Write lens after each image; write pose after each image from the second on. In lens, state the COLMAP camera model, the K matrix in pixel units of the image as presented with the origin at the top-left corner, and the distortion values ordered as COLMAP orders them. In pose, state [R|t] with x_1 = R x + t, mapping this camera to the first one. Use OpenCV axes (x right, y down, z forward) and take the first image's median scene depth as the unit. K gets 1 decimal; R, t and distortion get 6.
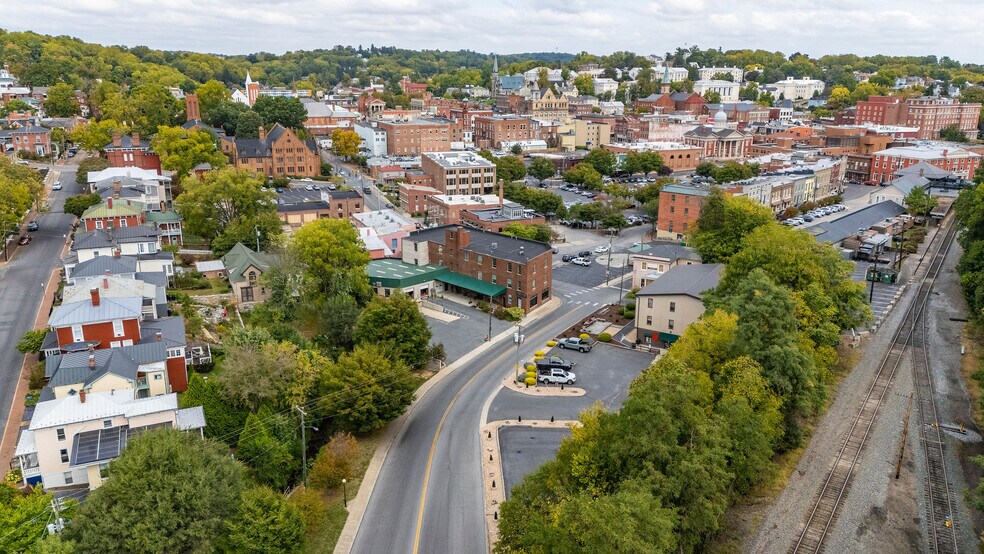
lens RADIAL K [[716.5, 0, 493.5], [0, 716.5, 280.9], [0, 0, 1]] dist [0.080498, -0.087102]
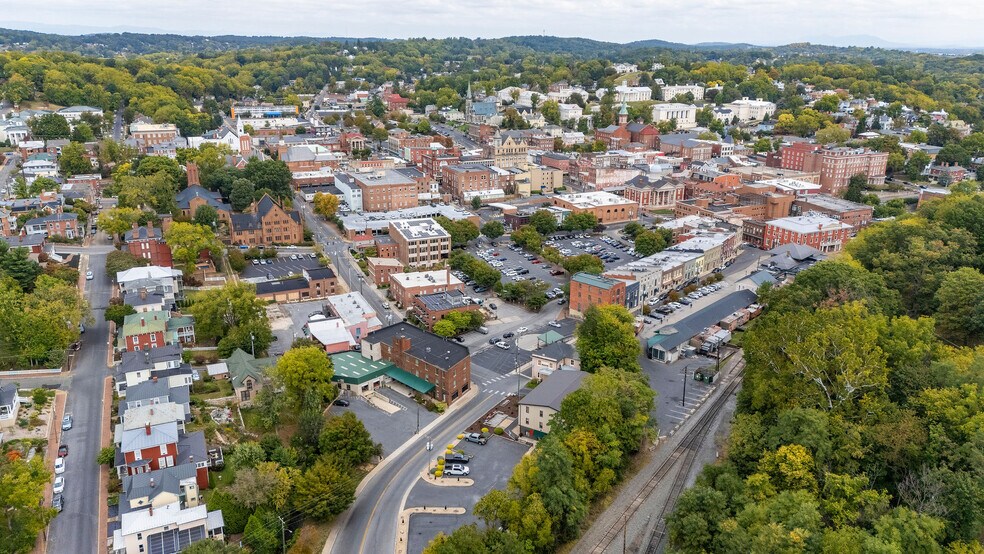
lens RADIAL K [[716.5, 0, 494.5], [0, 716.5, 275.7], [0, 0, 1]] dist [0.080498, -0.087102]
pose [[0.999905, -0.001526, 0.013669, 0.073561], [0.001150, 0.999623, 0.027444, -0.154736], [-0.013706, -0.027425, 0.999530, -0.241509]]
